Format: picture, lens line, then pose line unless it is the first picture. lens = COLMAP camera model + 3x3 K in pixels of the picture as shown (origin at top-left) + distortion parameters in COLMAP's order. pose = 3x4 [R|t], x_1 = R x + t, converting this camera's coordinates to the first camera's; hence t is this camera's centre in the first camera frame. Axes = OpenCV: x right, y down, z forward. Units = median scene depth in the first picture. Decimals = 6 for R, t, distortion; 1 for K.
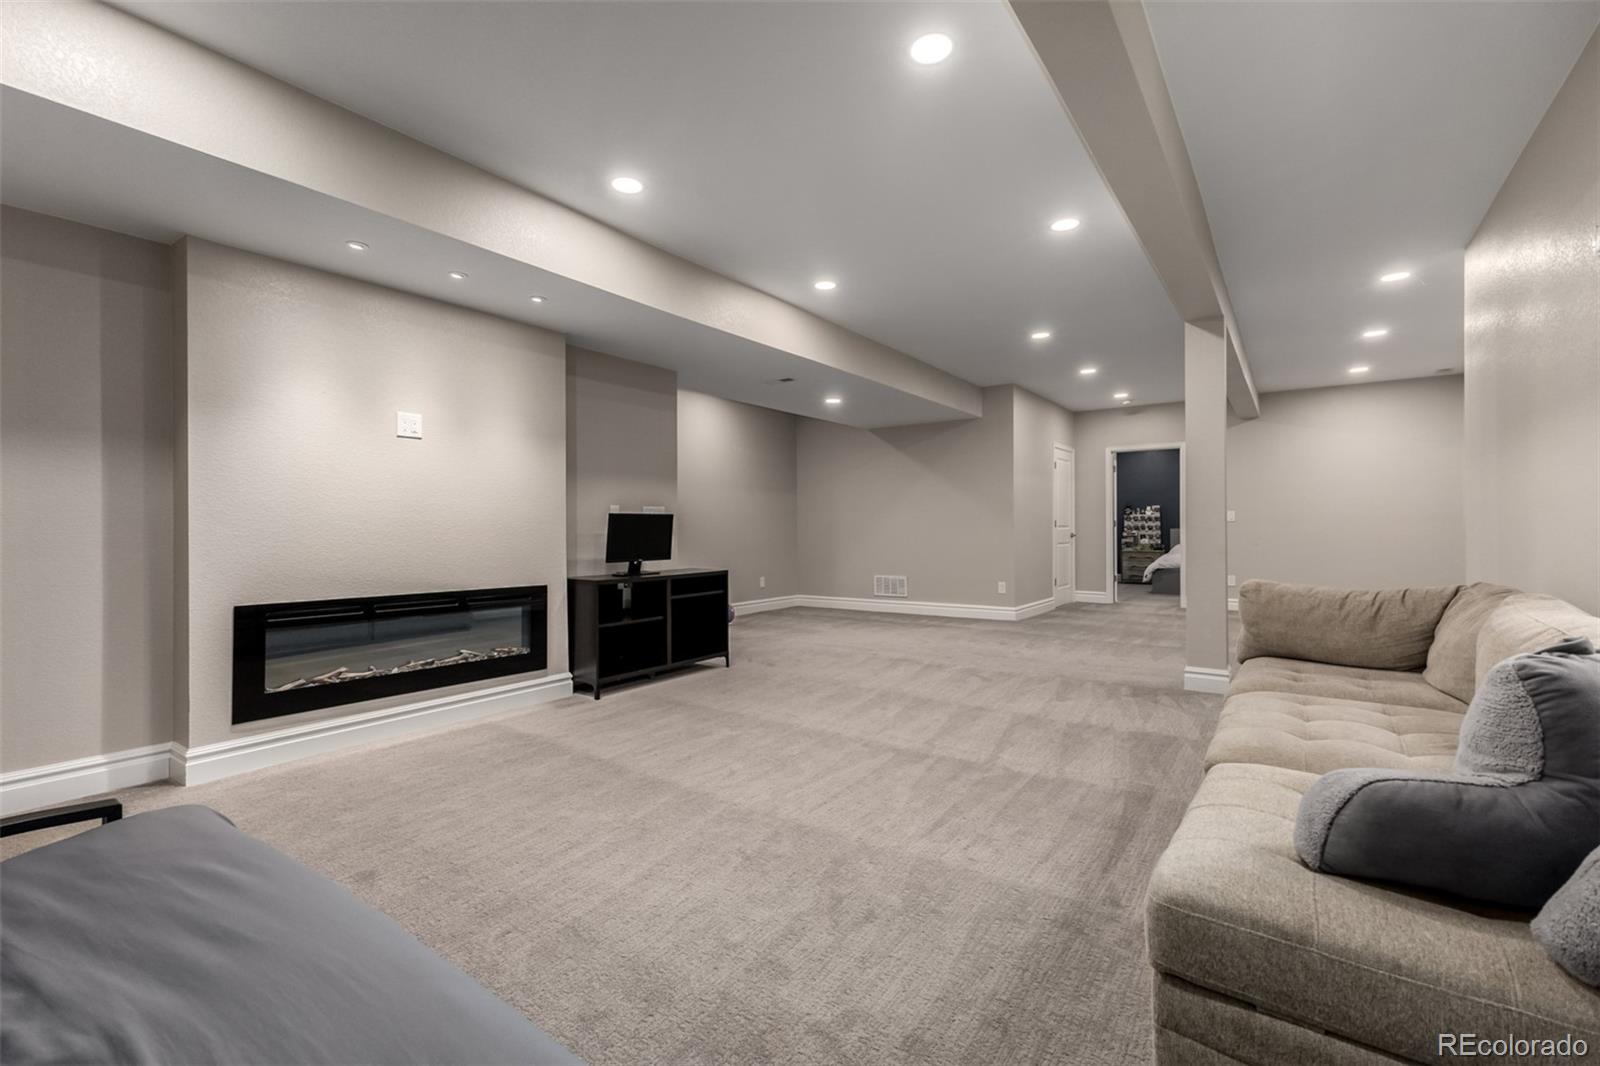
lens RADIAL K [[699.4, 0, 807.9], [0, 699.4, 527.3], [0, 0, 1]] dist [0.012918, -0.000447]
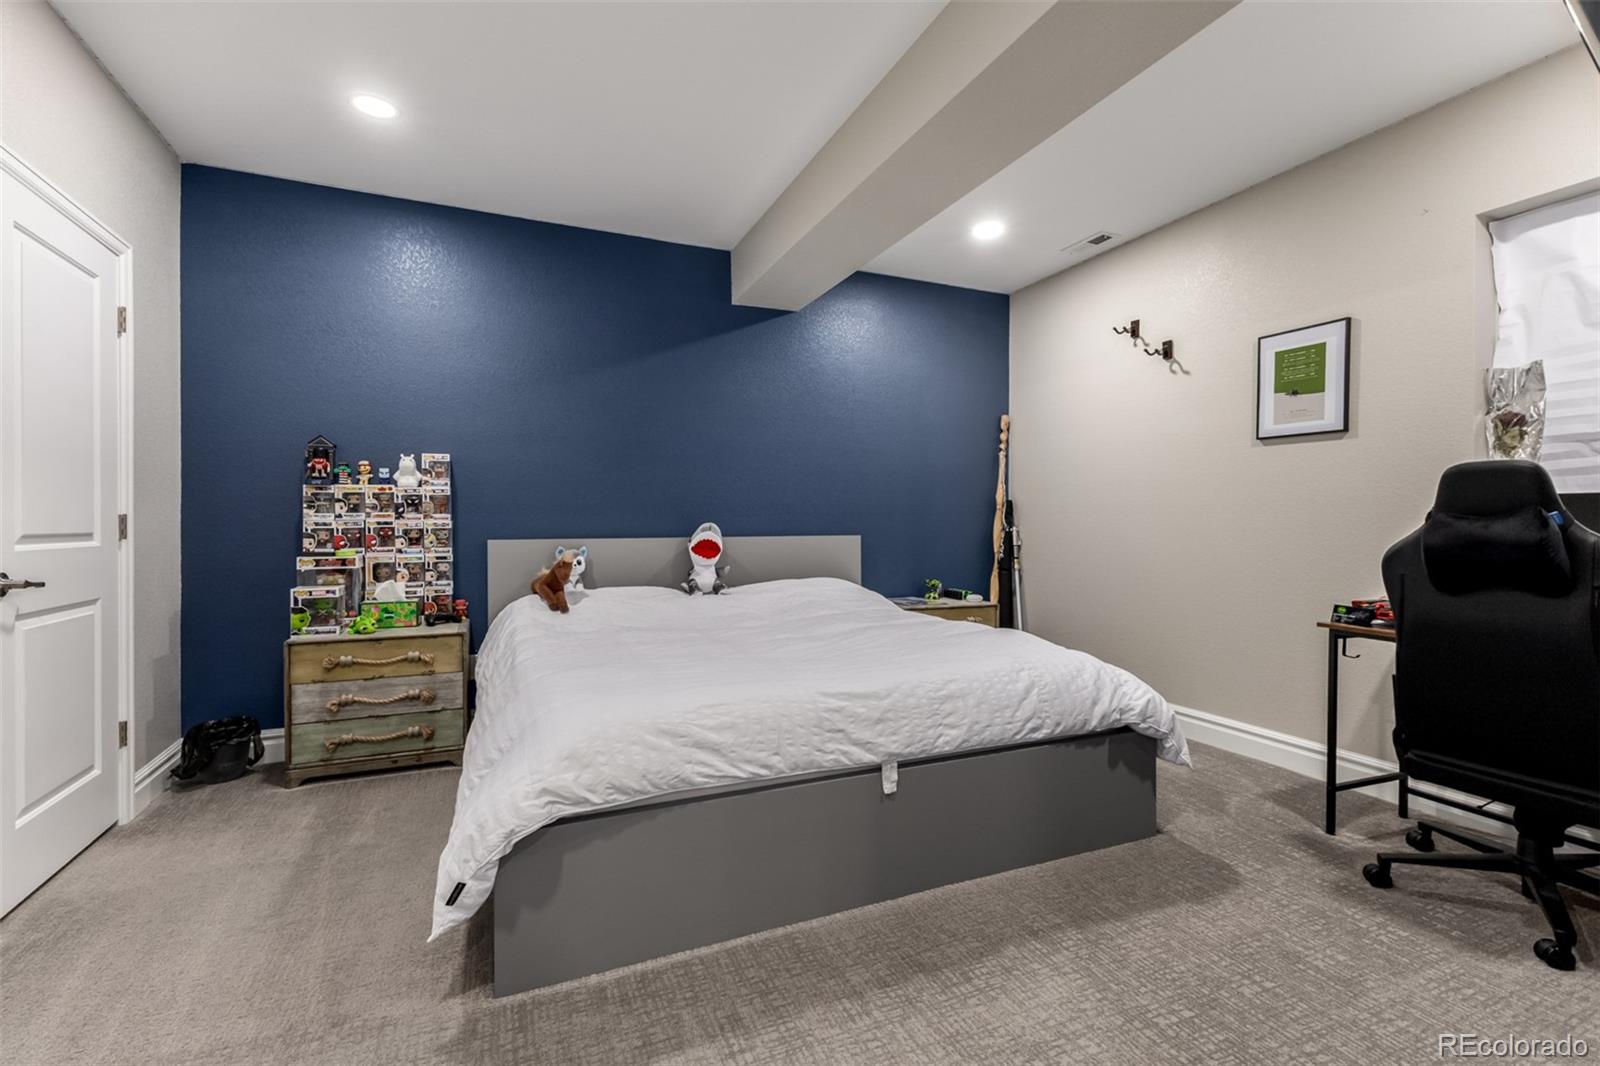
lens RADIAL K [[699.4, 0, 785.8], [0, 699.4, 531.6], [0, 0, 1]] dist [0.012918, -0.000447]
pose [[0.529917, -0.000795, 0.848049, 0.454313], [-0.006112, 0.999970, 0.004756, -0.004535], [-0.848027, -0.007704, 0.529897, 0.993994]]
